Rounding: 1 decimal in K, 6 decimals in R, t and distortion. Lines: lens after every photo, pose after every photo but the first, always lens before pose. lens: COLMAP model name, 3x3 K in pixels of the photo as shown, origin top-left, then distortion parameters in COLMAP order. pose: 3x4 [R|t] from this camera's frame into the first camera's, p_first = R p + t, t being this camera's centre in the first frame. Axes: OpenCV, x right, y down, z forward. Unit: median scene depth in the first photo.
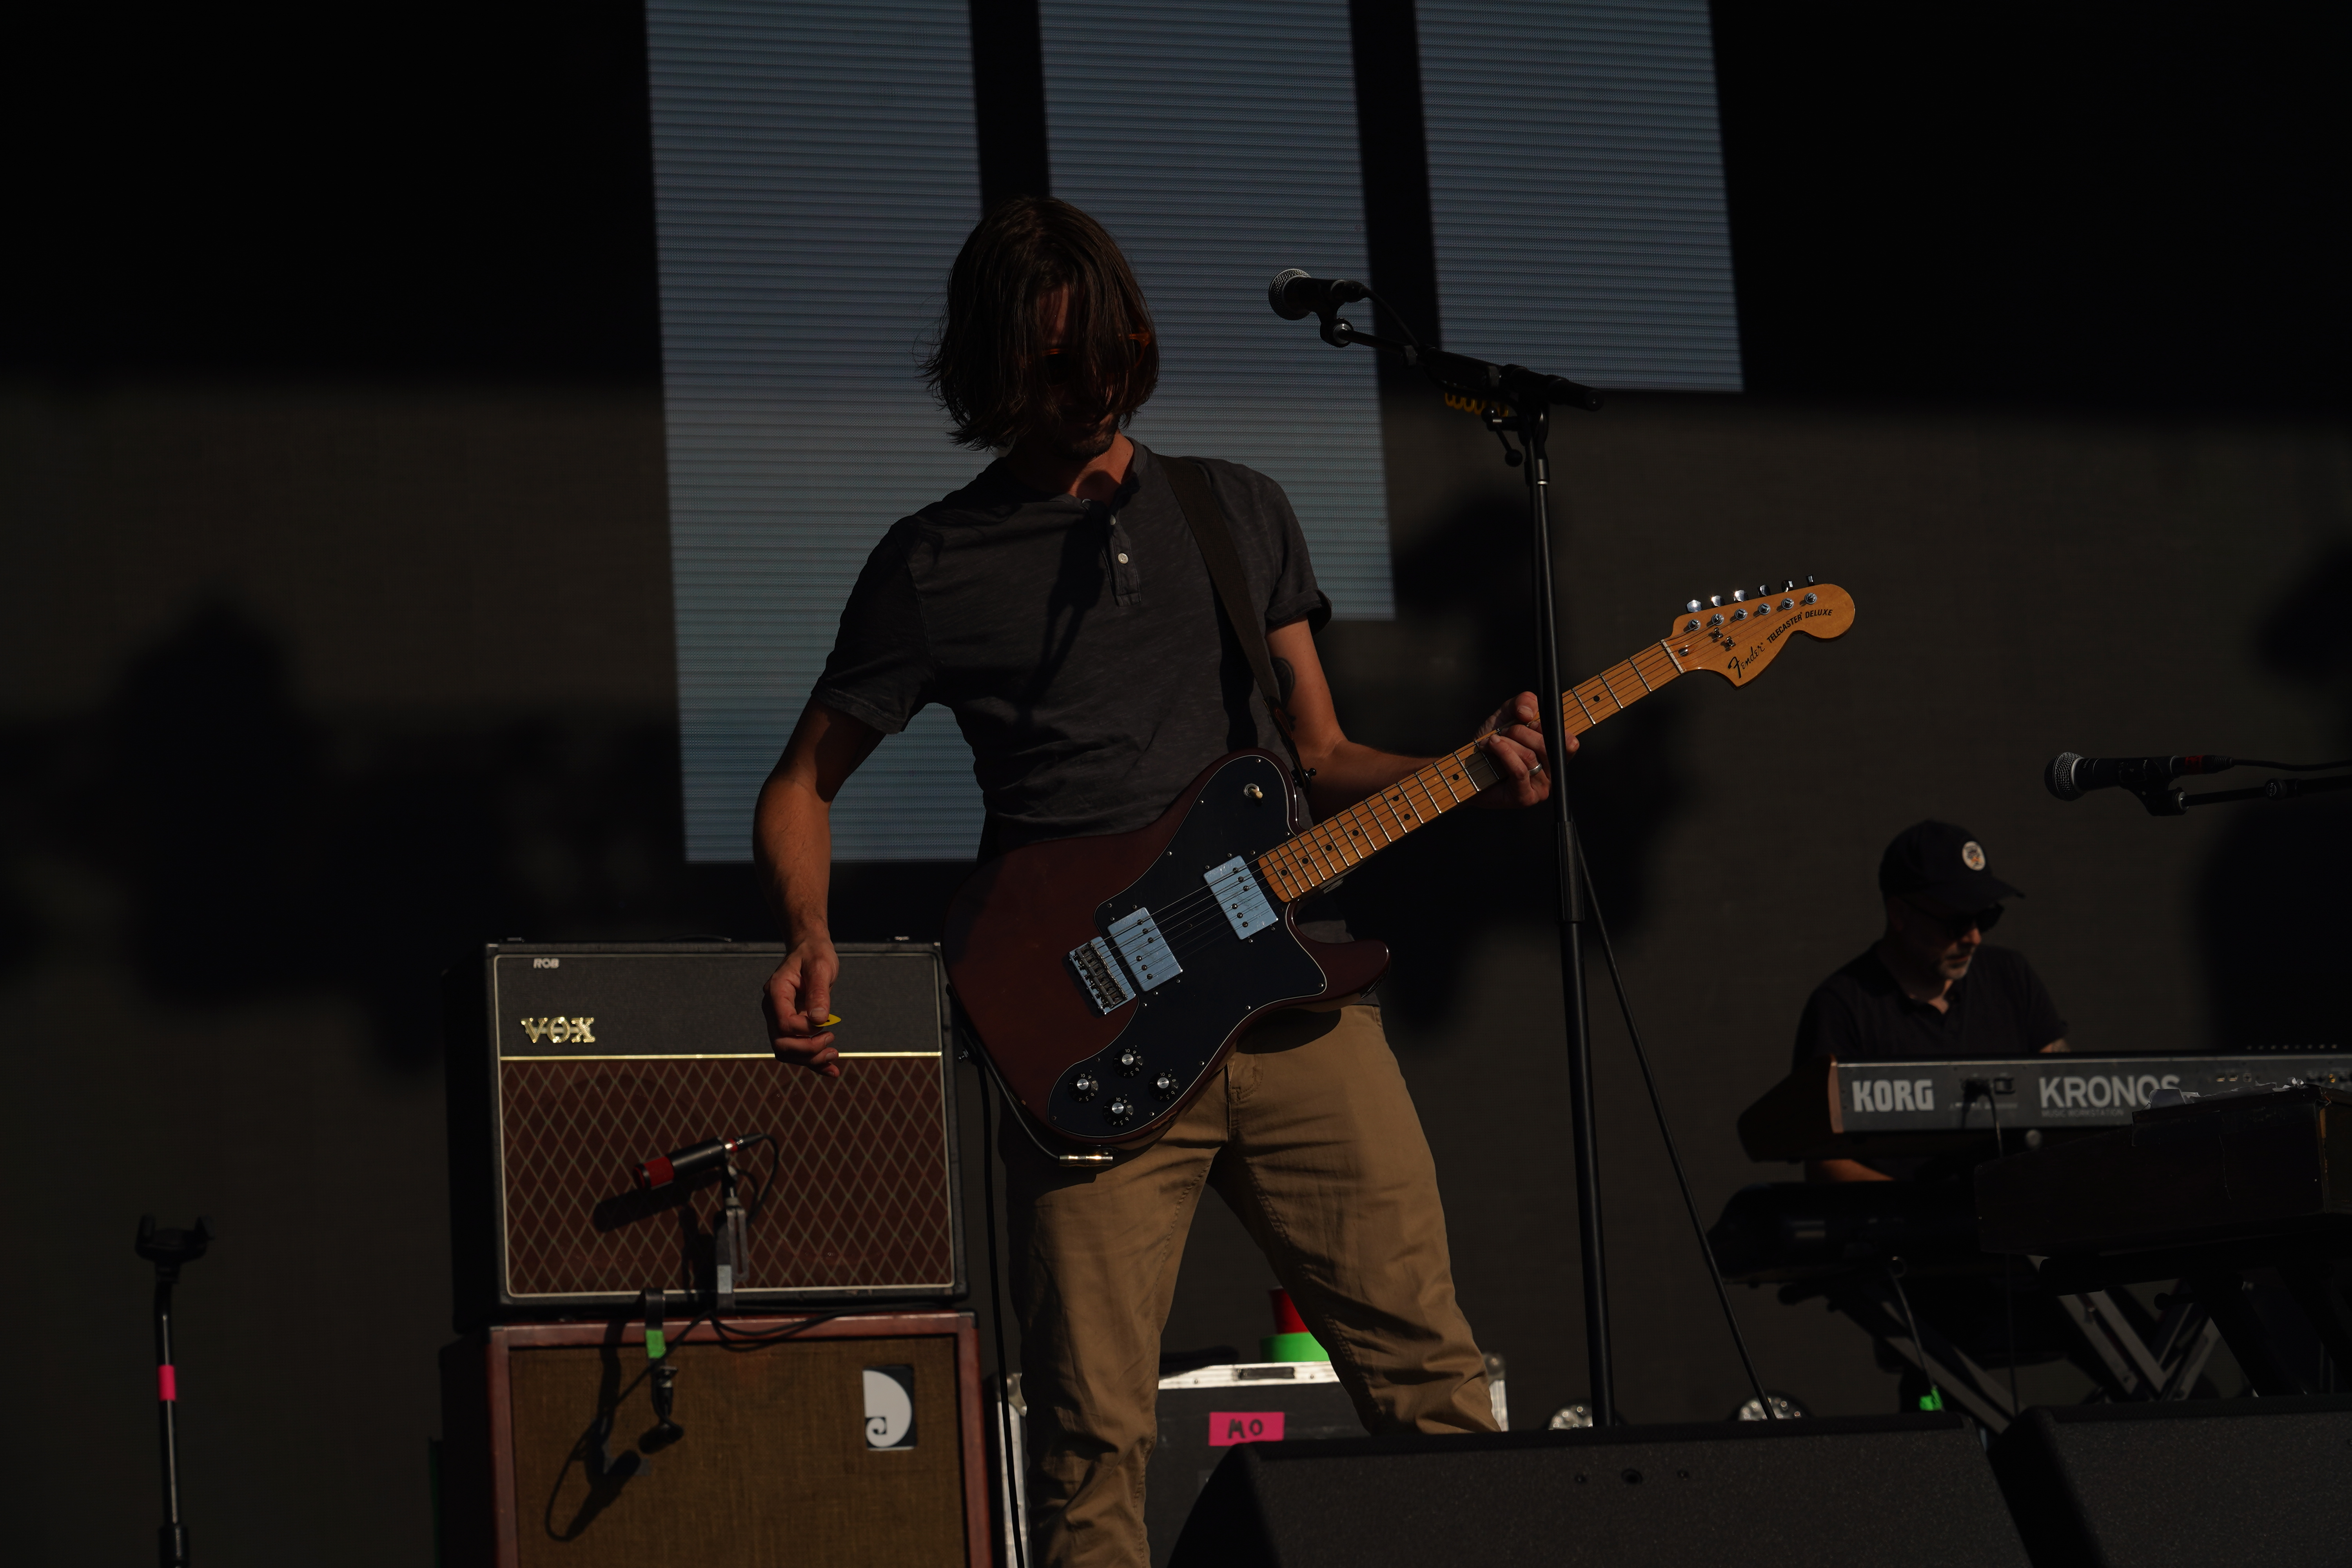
lens RADIAL K [[6199.5, 0, 1181.9], [0, 6199.5, 717.8], [0, 0, 1]] dist [-0.013240, -0.222184]
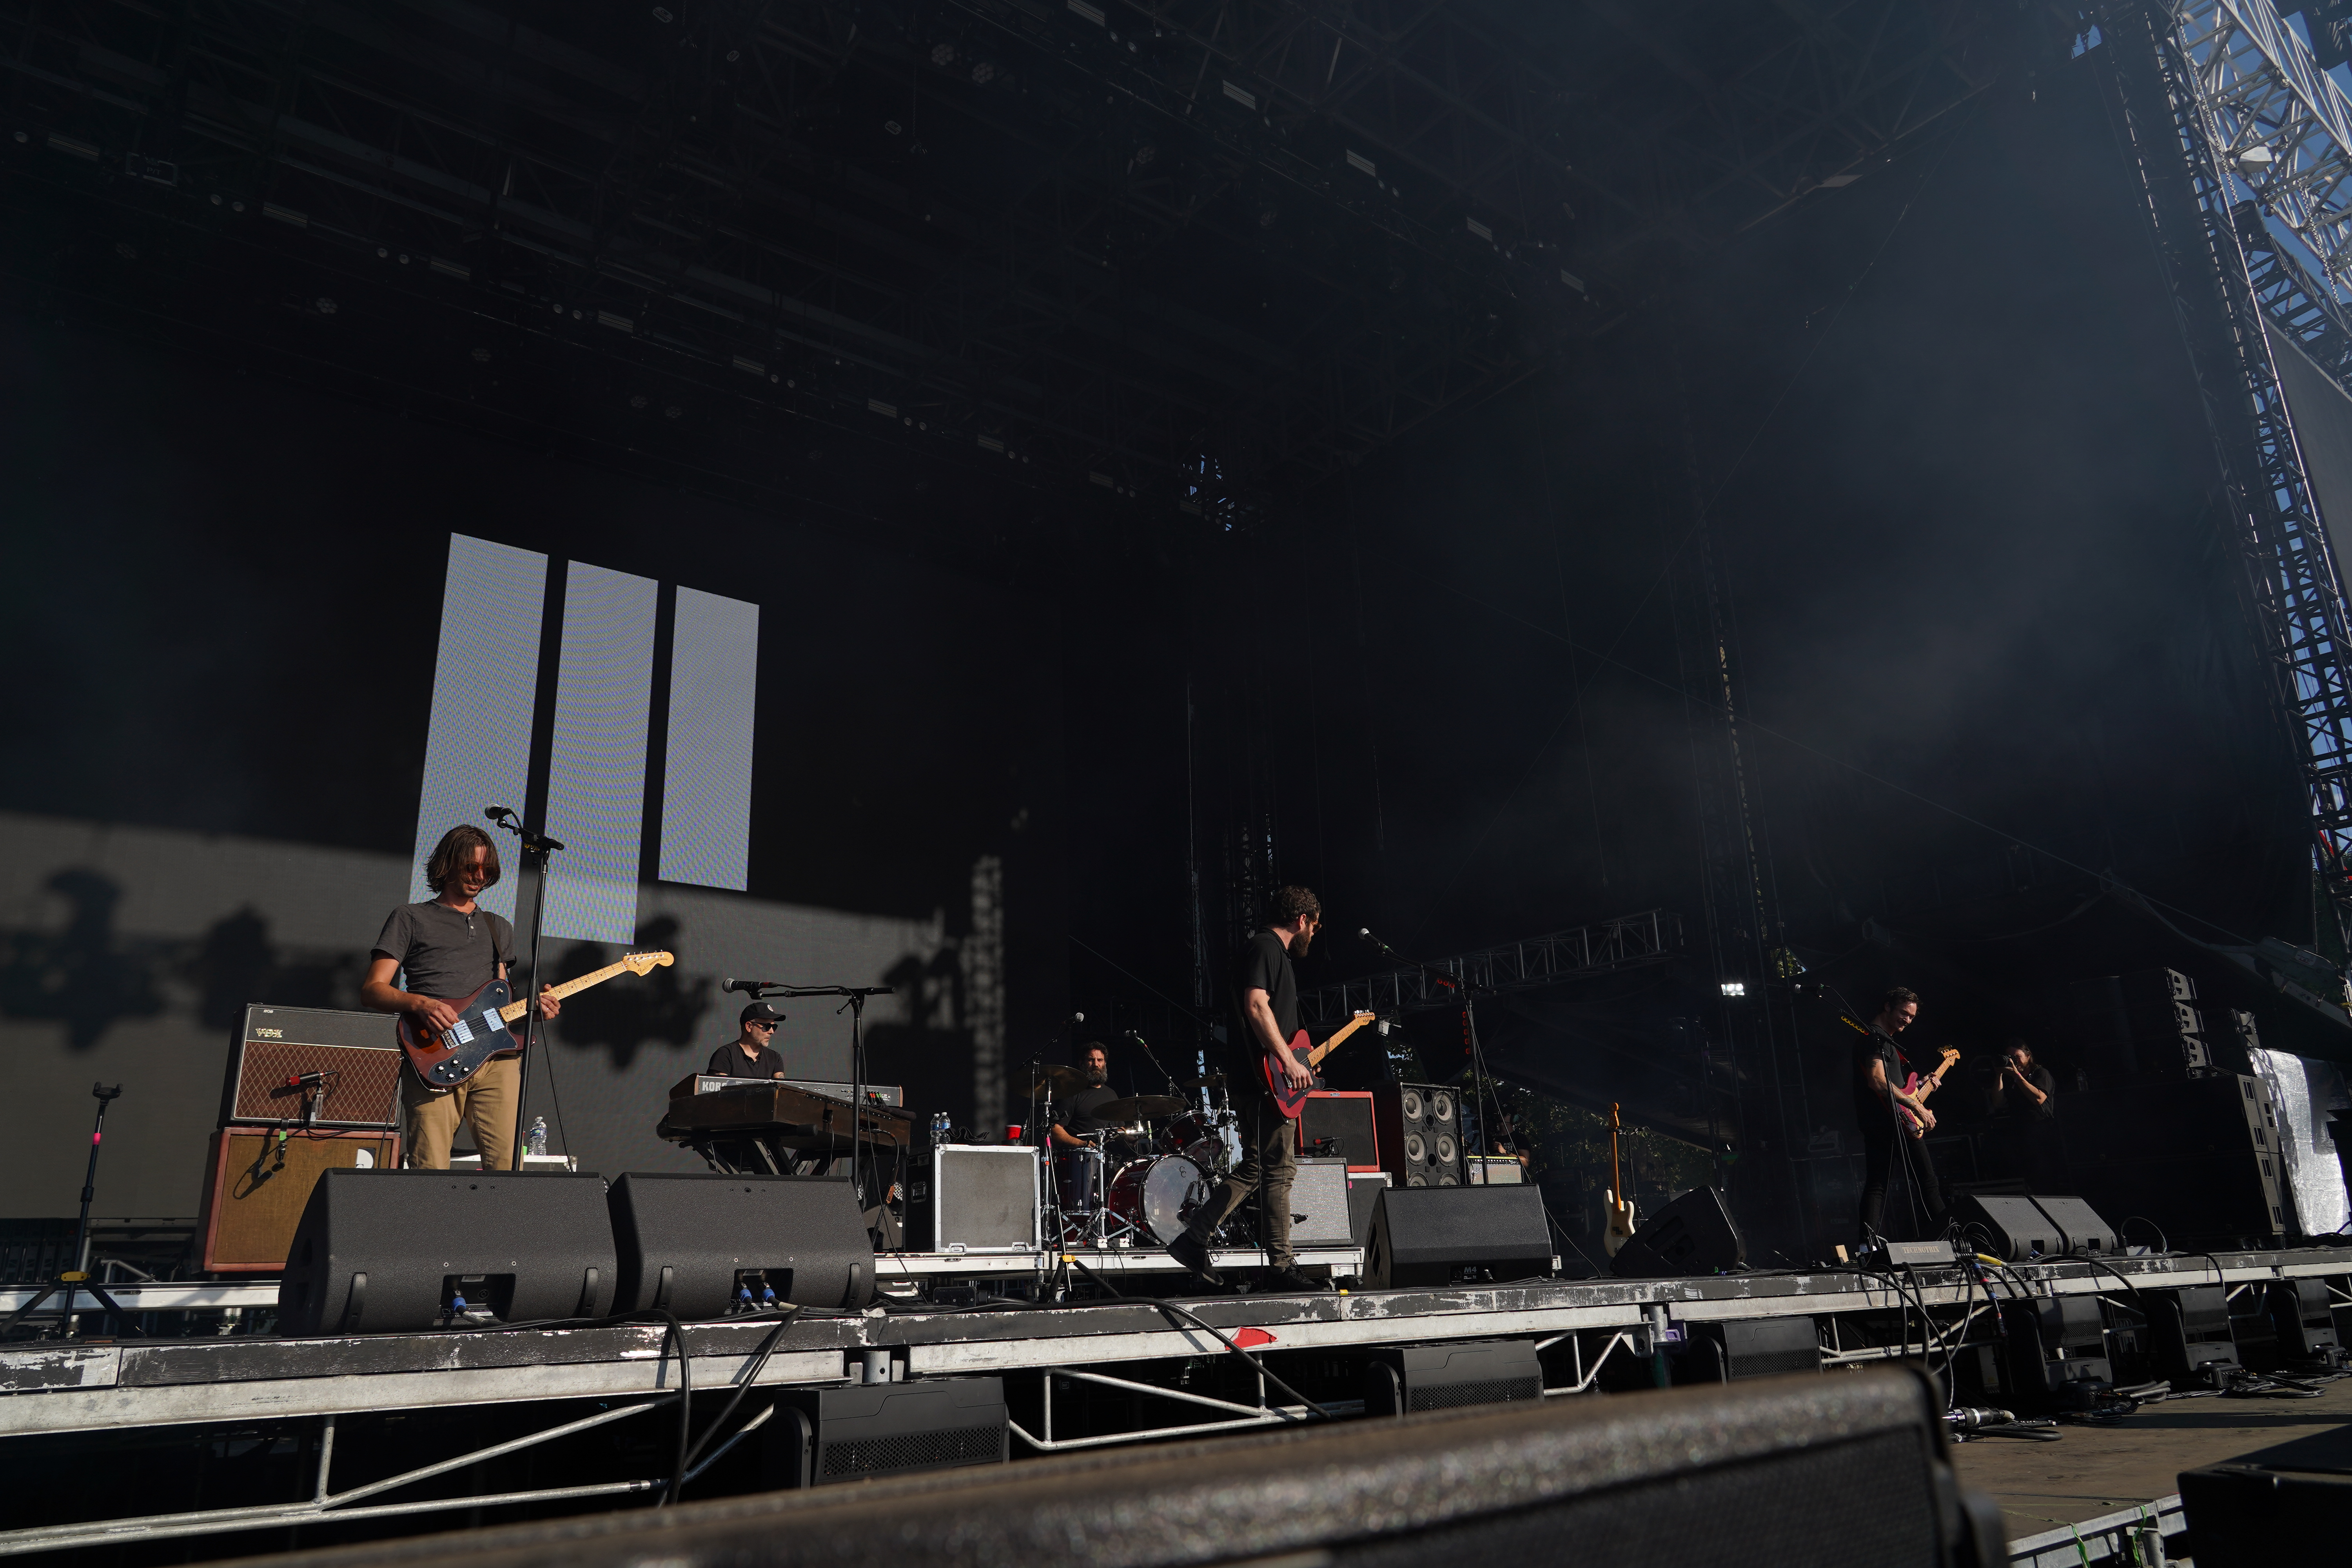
lens RADIAL K [[1564.0, 0, 1176.0], [0, 1564.0, 784.0], [0, 0, 1]] dist [-0.000572, 0.003586]
pose [[0.943502, 0.131544, 0.304140, 0.077373], [-0.086636, 0.983830, -0.156754, 0.010552], [-0.319842, 0.121548, 0.939642, 0.089127]]
